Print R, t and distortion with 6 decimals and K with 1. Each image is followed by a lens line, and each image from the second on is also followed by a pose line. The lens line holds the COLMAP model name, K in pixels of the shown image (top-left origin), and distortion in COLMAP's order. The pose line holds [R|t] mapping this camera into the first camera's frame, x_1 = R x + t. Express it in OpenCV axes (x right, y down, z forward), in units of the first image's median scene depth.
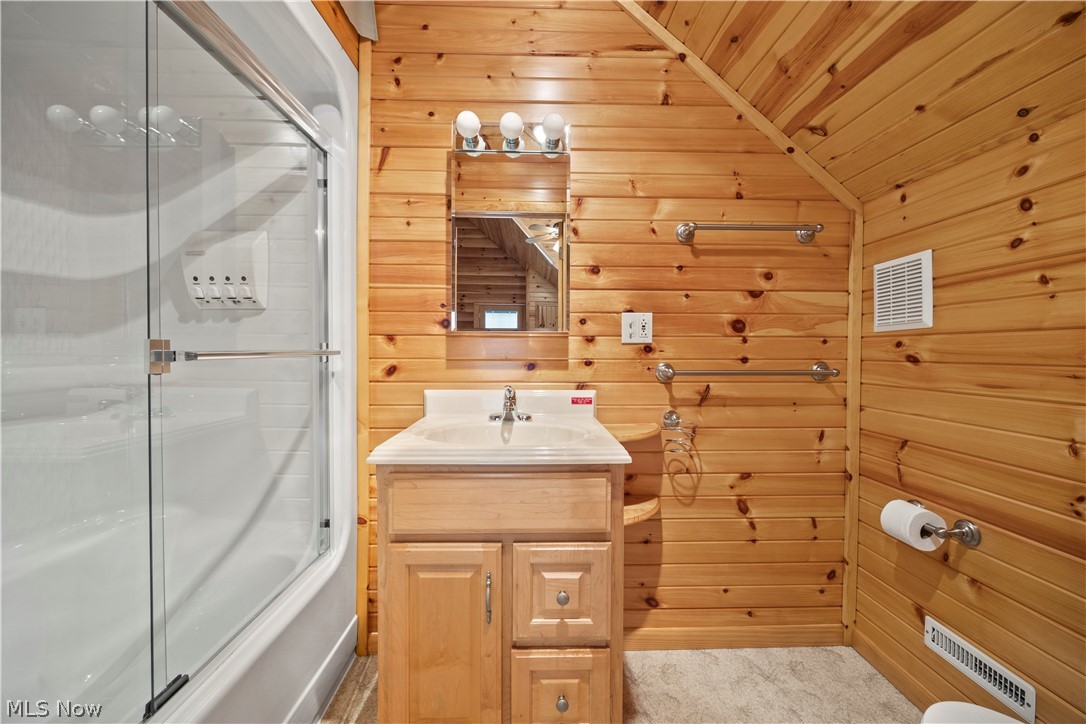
lens RADIAL K [[439.4, 0, 547.6], [0, 439.4, 360.4], [0, 0, 1]] dist [0.000134, 0.000084]
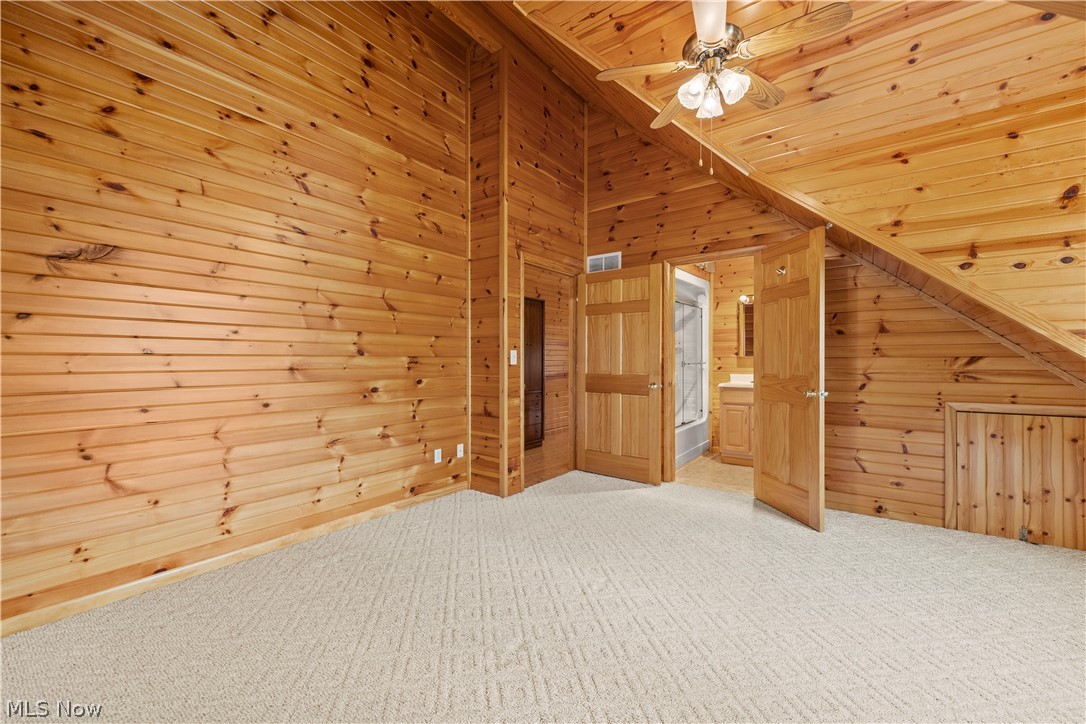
lens RADIAL K [[439.4, 0, 537.9], [0, 439.4, 362.1], [0, 0, 1]] dist [0.000134, 0.000084]
pose [[0.781246, -0.003773, -0.624212, 0.659232], [-0.004924, 0.999913, -0.012207, 0.025045], [0.624204, 0.012610, 0.781159, -2.501115]]
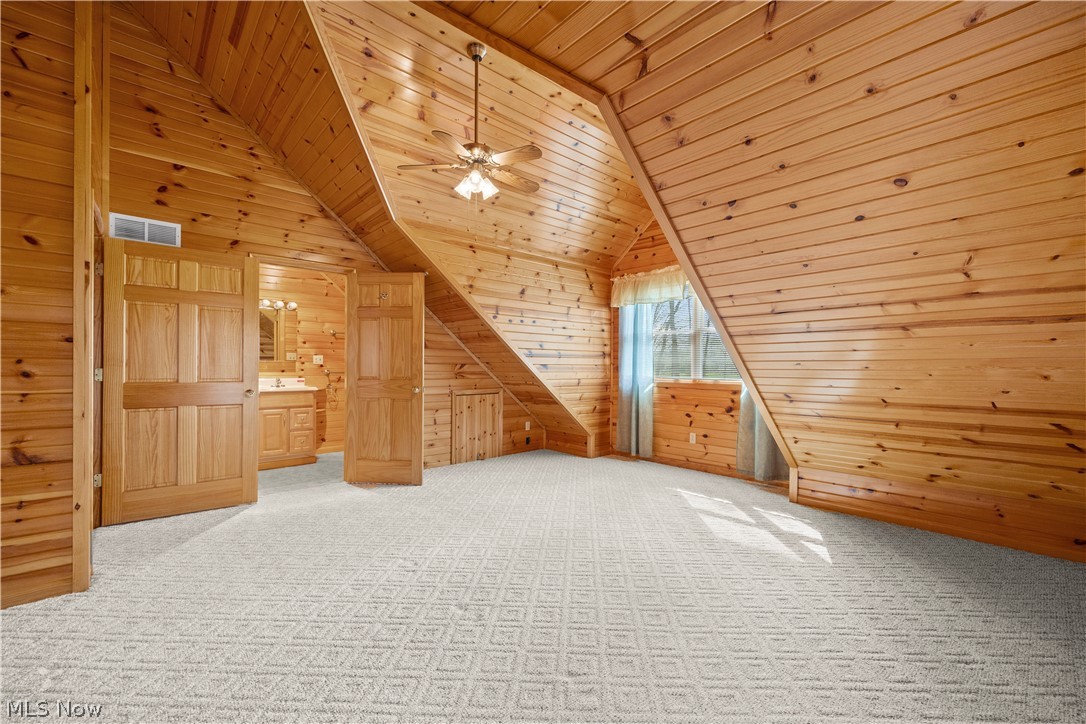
lens RADIAL K [[439.4, 0, 543.6], [0, 439.4, 367.2], [0, 0, 1]] dist [0.000134, 0.000084]
pose [[0.766588, -0.002136, 0.642135, -0.662008], [0.007841, 0.999951, -0.006035, 0.019358], [-0.642091, 0.009661, 0.766568, -2.810832]]
